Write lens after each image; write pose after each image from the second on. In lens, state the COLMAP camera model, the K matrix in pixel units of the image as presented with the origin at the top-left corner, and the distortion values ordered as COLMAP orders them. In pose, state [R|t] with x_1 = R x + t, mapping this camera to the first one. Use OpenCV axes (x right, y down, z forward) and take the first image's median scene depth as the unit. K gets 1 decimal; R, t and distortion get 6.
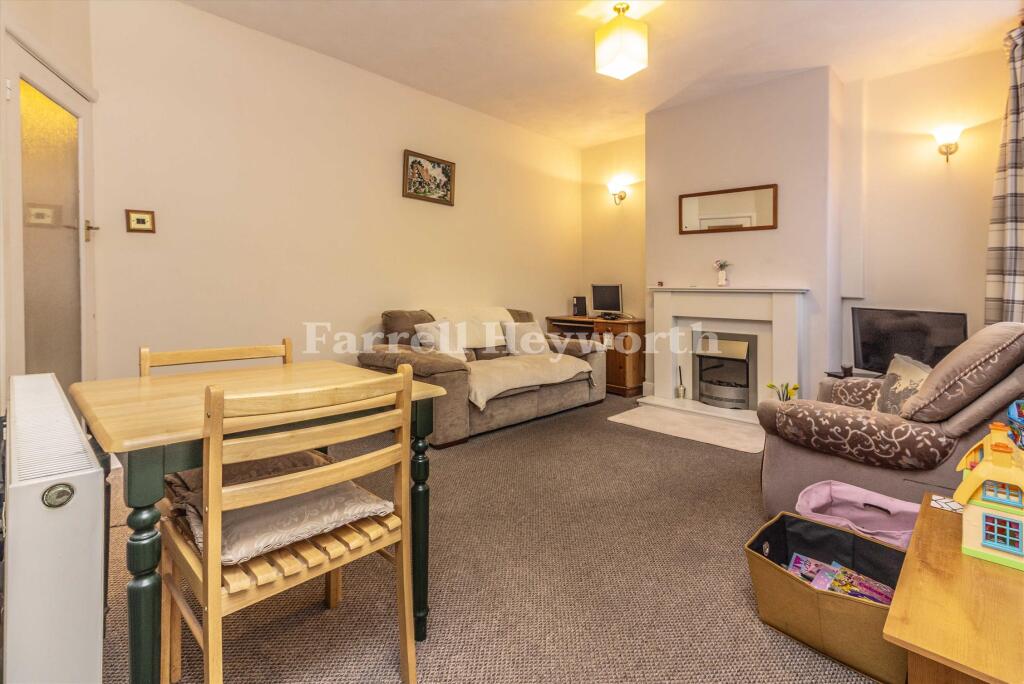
lens RADIAL K [[468.6, 0, 514.6], [0, 468.6, 298.1], [0, 0, 1]] dist [-0.000180, 0.000075]
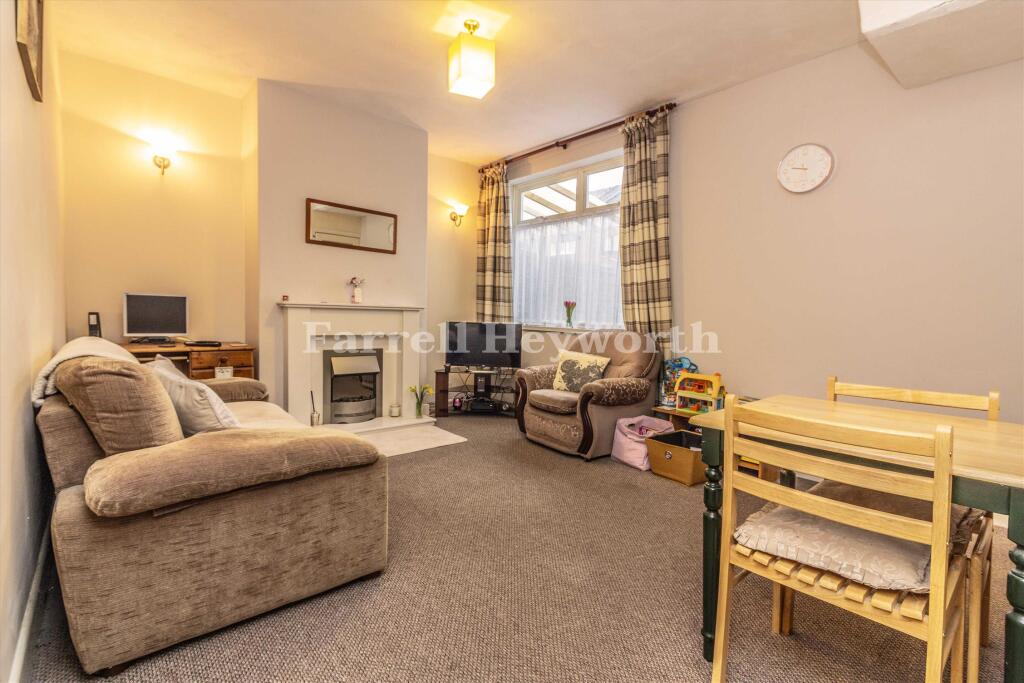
lens RADIAL K [[486.3, 0, 514.6], [0, 486.3, 322.1], [0, 0, 1]] dist [-0.000311, -0.000026]
pose [[0.072556, -0.032317, 0.996841, -0.571606], [-0.012154, 0.999372, 0.033284, -0.023721], [-0.997290, -0.014531, 0.072117, 0.582570]]
